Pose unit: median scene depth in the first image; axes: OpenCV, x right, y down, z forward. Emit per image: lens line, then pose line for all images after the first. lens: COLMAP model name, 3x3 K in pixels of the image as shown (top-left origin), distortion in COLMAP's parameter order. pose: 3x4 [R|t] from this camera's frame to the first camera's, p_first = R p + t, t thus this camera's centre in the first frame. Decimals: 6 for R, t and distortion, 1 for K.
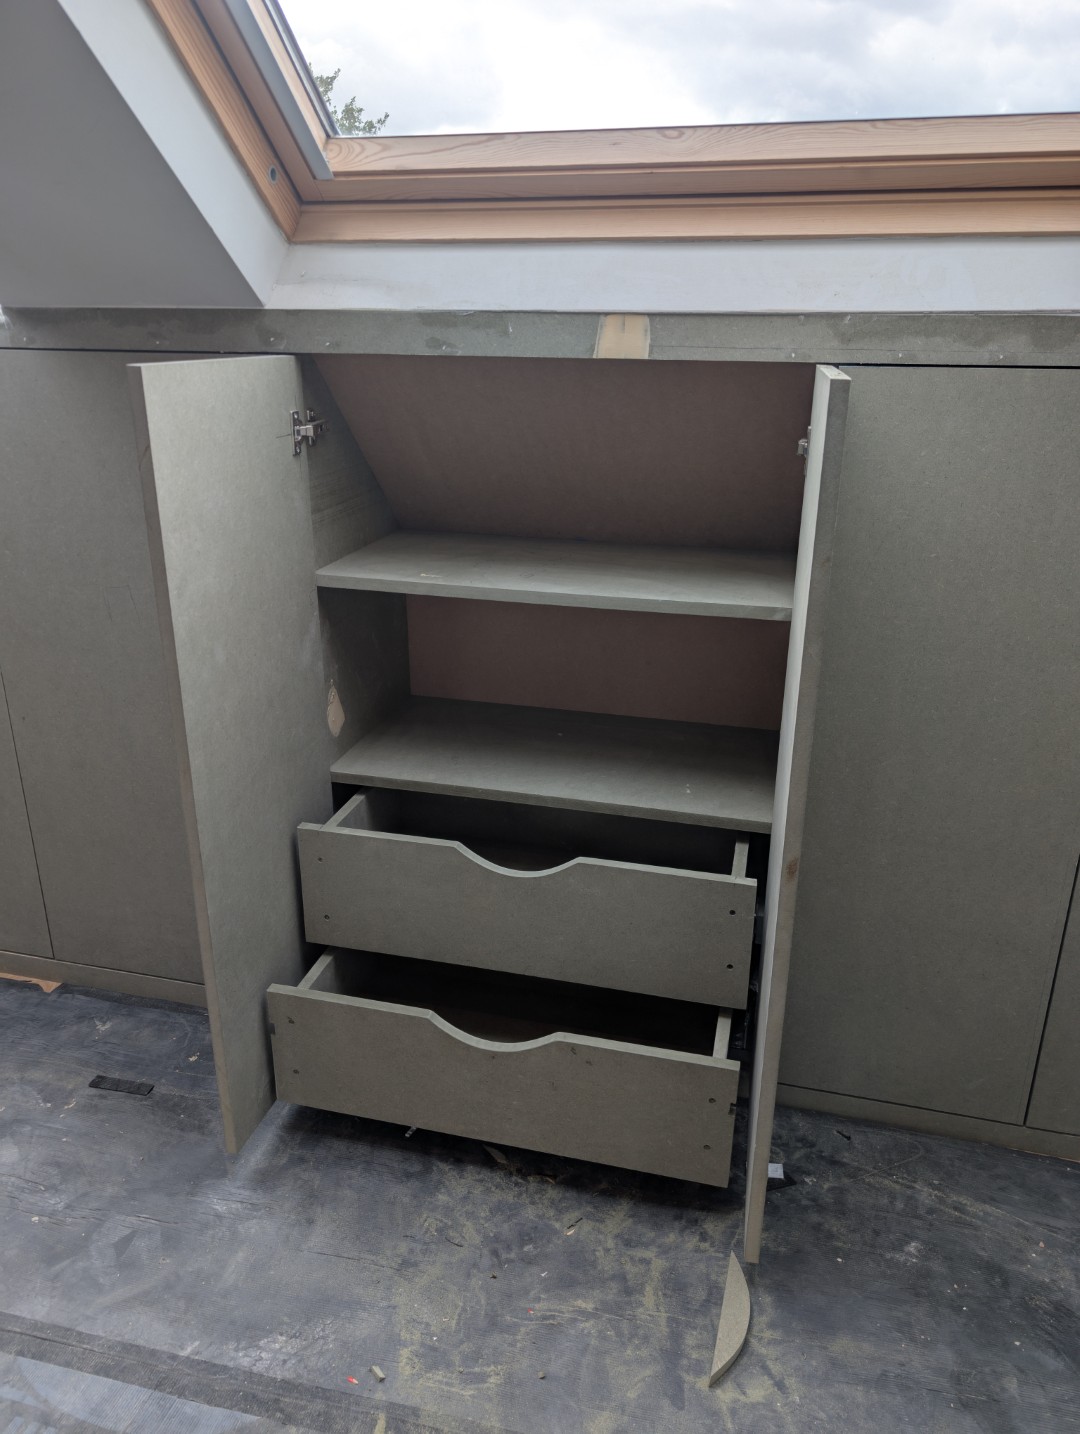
lens RADIAL K [[1032.2, 0, 540.0], [0, 1032.2, 717.0], [0, 0, 1]] dist [0.003782, -0.013661]
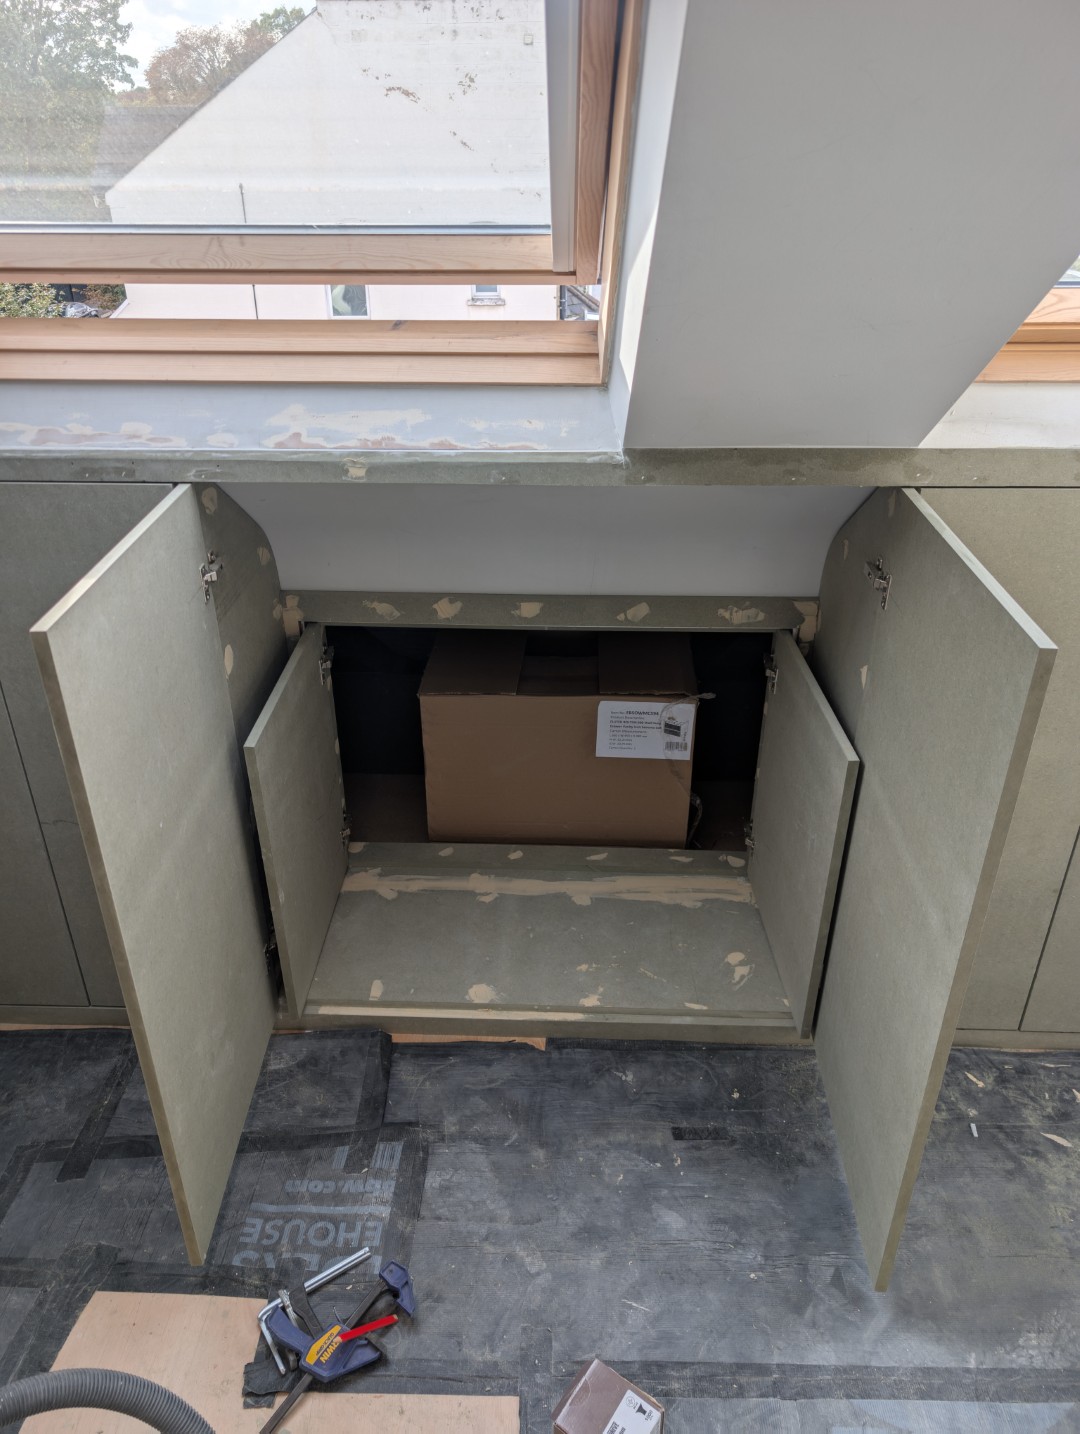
lens RADIAL K [[1032.2, 0, 540.0], [0, 1032.2, 717.0], [0, 0, 1]] dist [0.003782, -0.013661]
pose [[0.981060, -0.111322, 0.158519, -0.813456], [0.088484, 0.985542, 0.144491, -0.301316], [-0.172312, -0.127728, 0.976726, 0.003946]]
